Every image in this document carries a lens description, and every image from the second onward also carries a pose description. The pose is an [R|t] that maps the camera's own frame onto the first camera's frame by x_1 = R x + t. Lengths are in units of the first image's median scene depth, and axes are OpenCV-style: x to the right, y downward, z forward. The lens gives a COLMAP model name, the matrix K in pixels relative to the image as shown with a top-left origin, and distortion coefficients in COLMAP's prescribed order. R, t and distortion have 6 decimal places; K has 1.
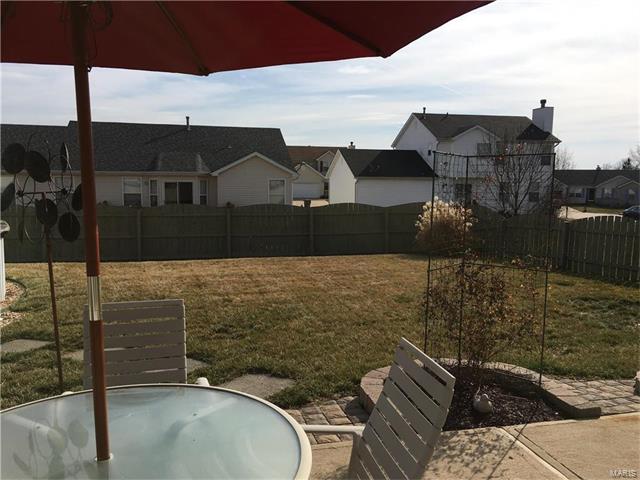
lens RADIAL K [[544.3, 0, 320.0], [0, 544.3, 240.0], [0, 0, 1]] dist [0.076796, -0.086020]
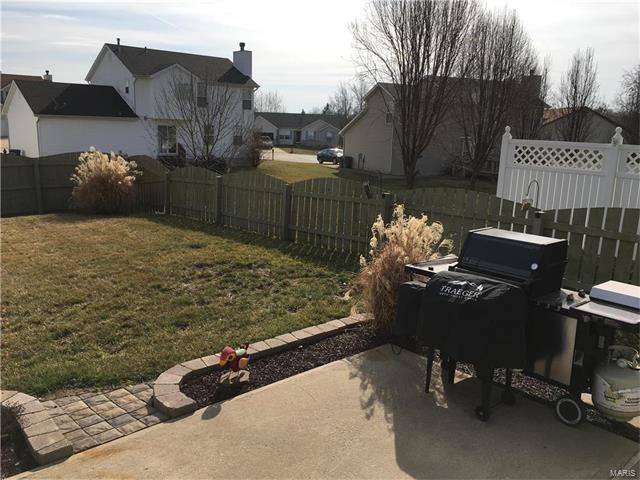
lens RADIAL K [[544.3, 0, 320.0], [0, 544.3, 240.0], [0, 0, 1]] dist [0.076796, -0.086020]
pose [[0.886503, -0.077360, 0.456209, 0.044937], [0.026616, 0.992818, 0.116634, -0.008771], [-0.461956, -0.091254, 0.882196, 0.010675]]
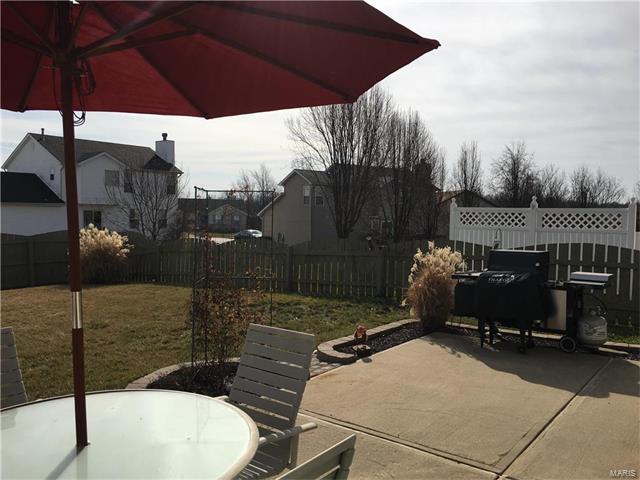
lens RADIAL K [[544.3, 0, 320.0], [0, 544.3, 240.0], [0, 0, 1]] dist [0.076796, -0.086020]
pose [[0.782616, -0.030712, 0.621747, -0.029657], [0.060945, 0.997764, -0.027427, 0.000735], [-0.619515, 0.059357, 0.782738, -0.011205]]
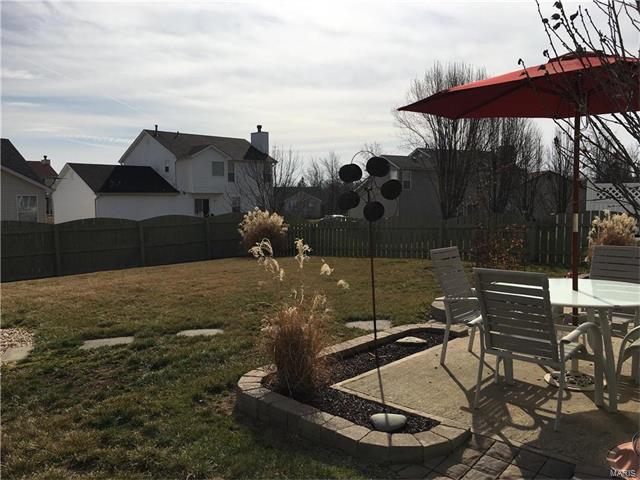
lens RADIAL K [[544.3, 0, 320.0], [0, 544.3, 240.0], [0, 0, 1]] dist [0.076796, -0.086020]
pose [[0.846069, -0.056410, 0.530080, -0.108476], [0.072836, 0.997293, -0.010125, 0.004737], [-0.528074, 0.047175, 0.847887, -0.020668]]
